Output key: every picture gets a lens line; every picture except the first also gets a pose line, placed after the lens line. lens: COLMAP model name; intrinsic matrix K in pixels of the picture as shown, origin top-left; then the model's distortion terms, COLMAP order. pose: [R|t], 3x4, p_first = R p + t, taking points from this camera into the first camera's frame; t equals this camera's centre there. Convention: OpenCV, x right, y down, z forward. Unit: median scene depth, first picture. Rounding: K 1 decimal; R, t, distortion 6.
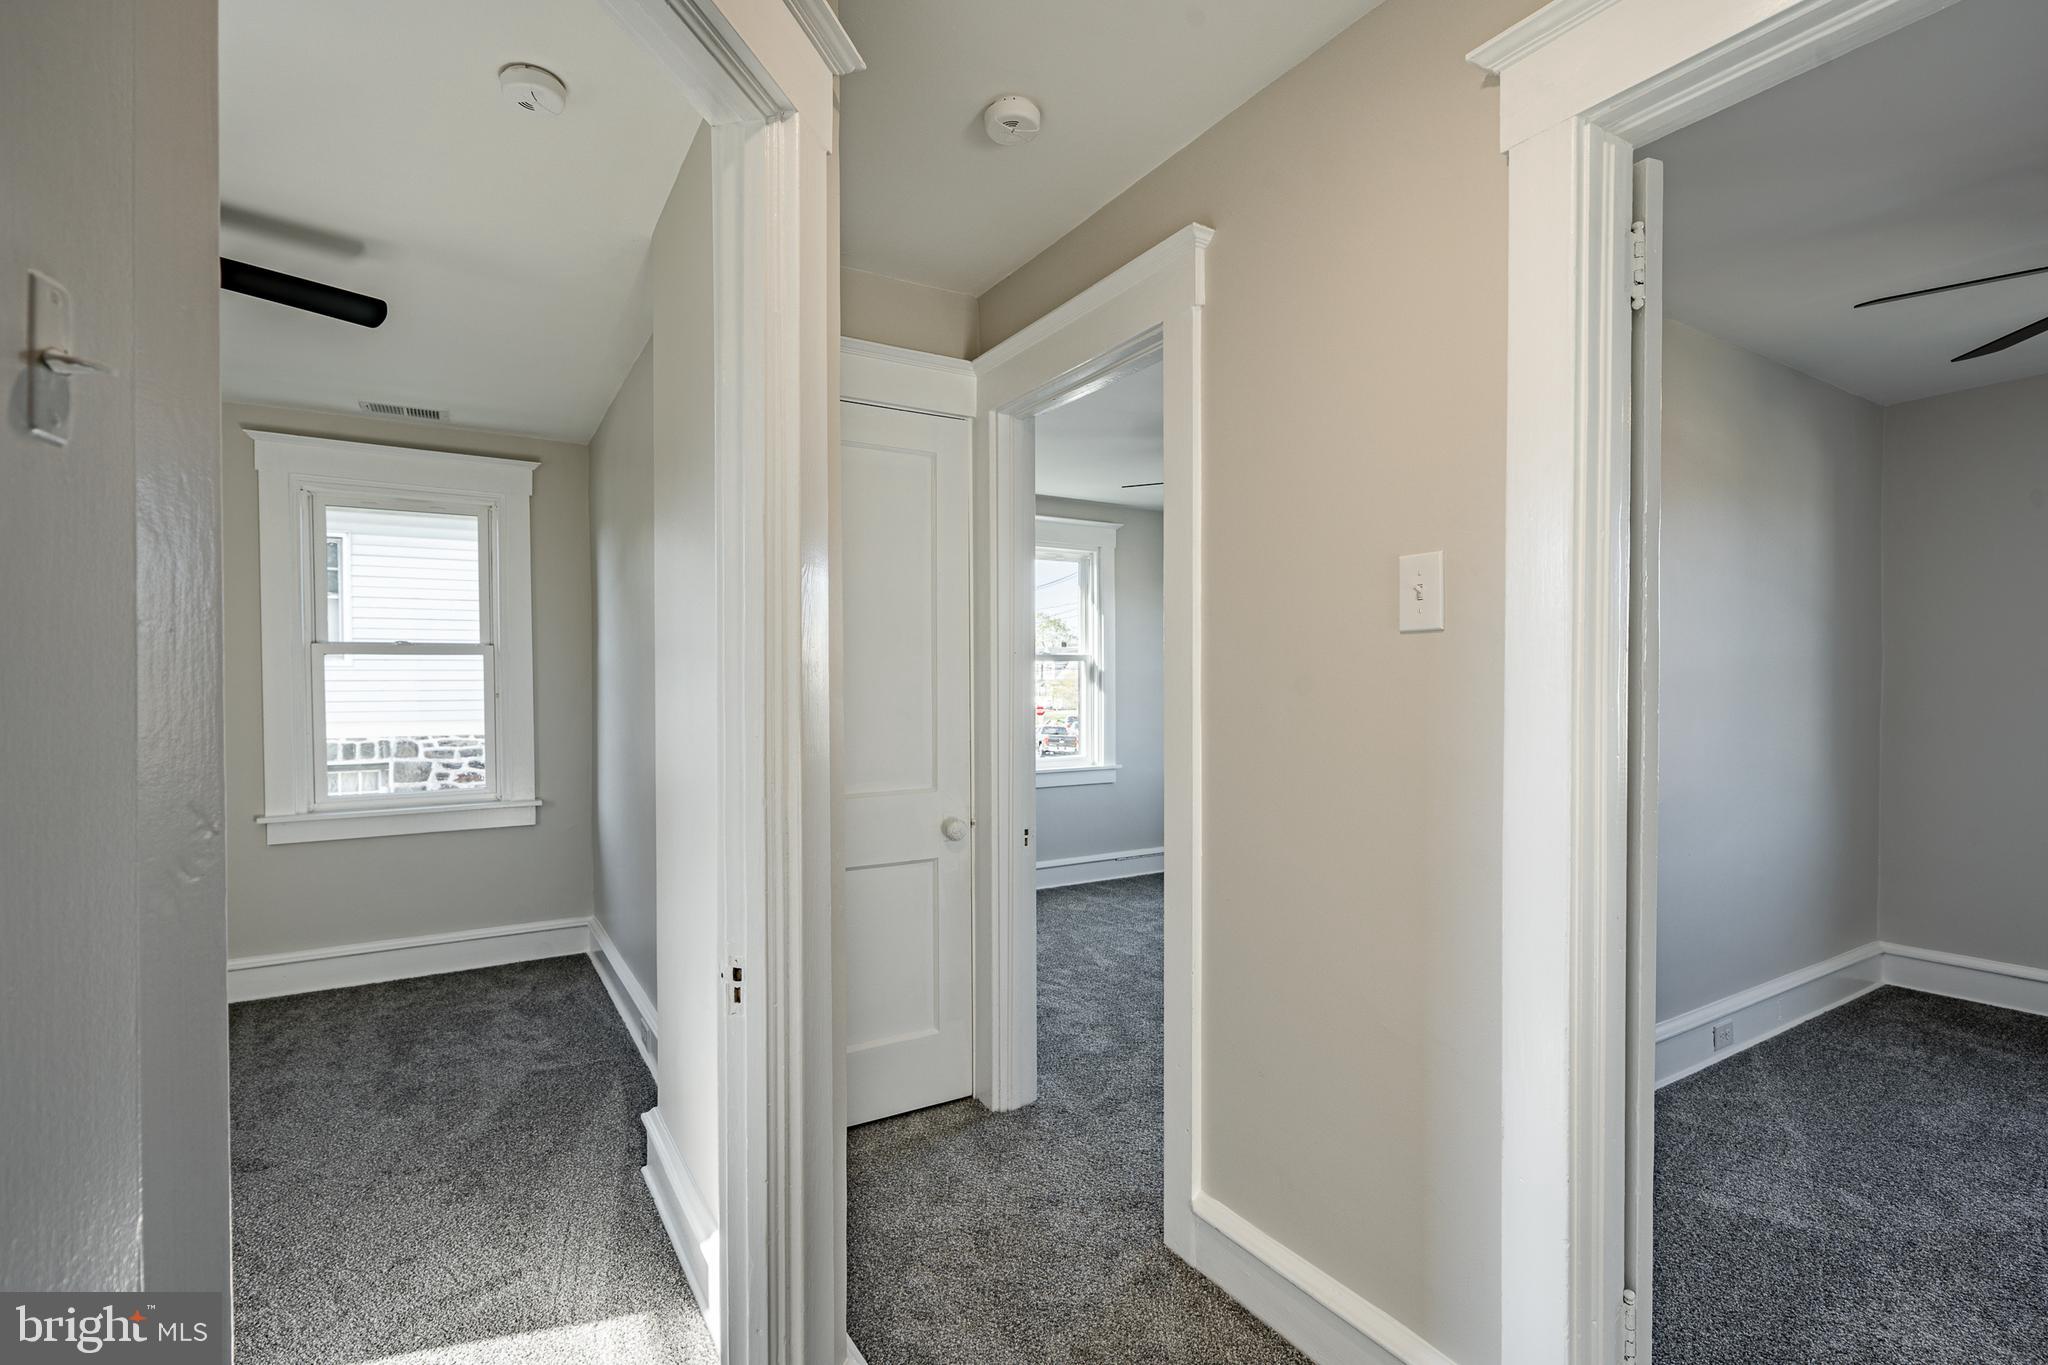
lens RADIAL K [[944.0, 0, 1029.2], [0, 944.0, 691.2], [0, 0, 1]] dist [-0.001080, 0.000429]
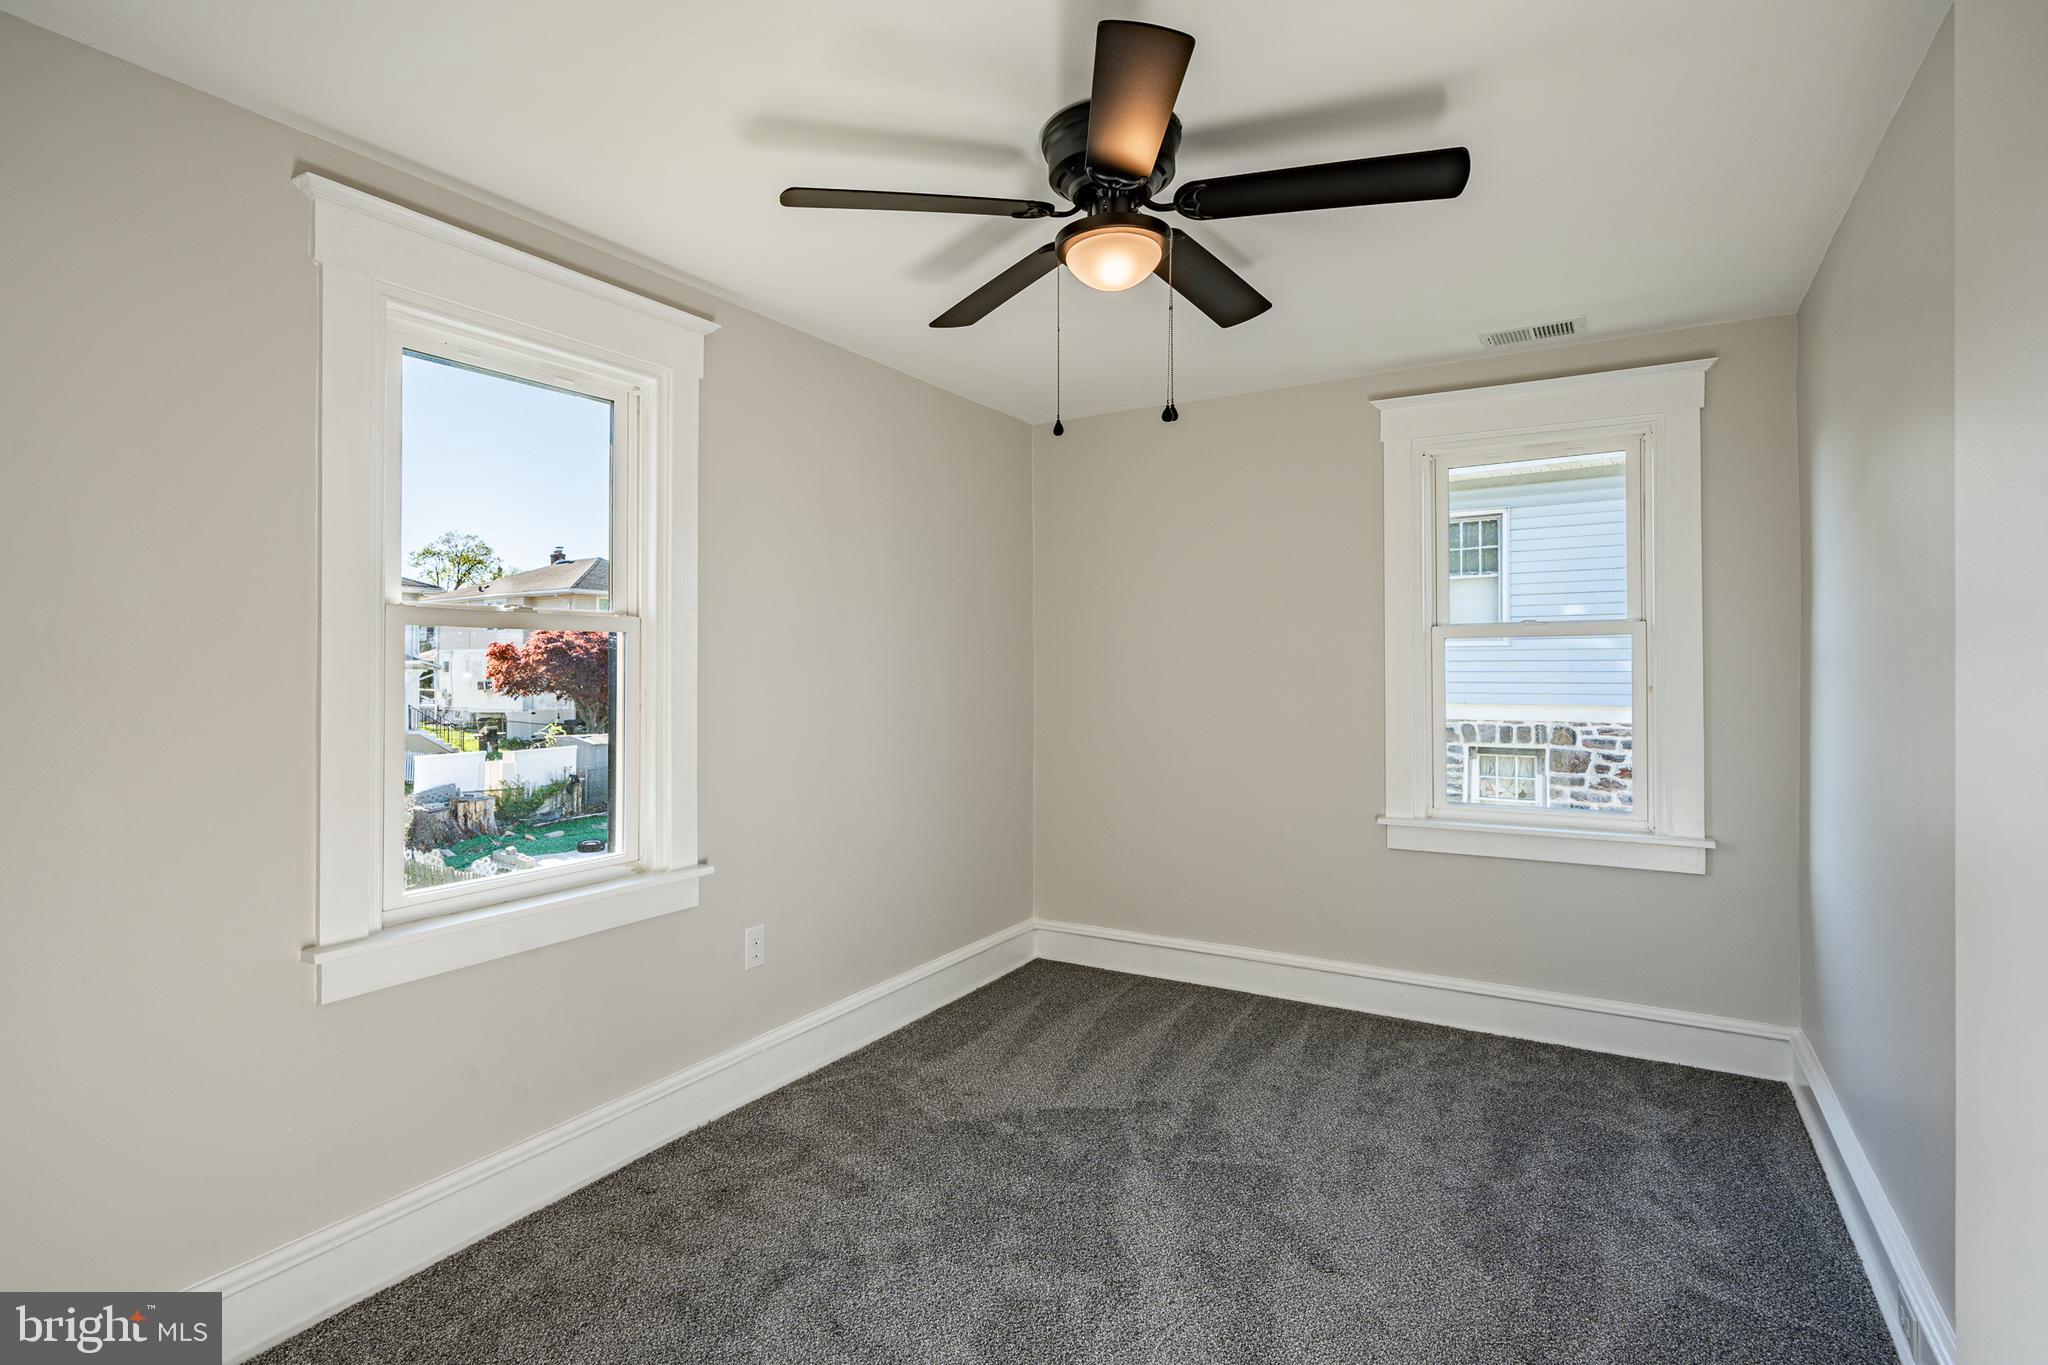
lens RADIAL K [[944.0, 0, 1041.5], [0, 944.0, 662.4], [0, 0, 1]] dist [-0.001080, 0.000429]
pose [[0.444028, 0.005047, -0.895999, -0.115680], [-0.006564, 0.999976, 0.002380, -0.015017], [0.895989, 0.004824, 0.444050, 0.248659]]
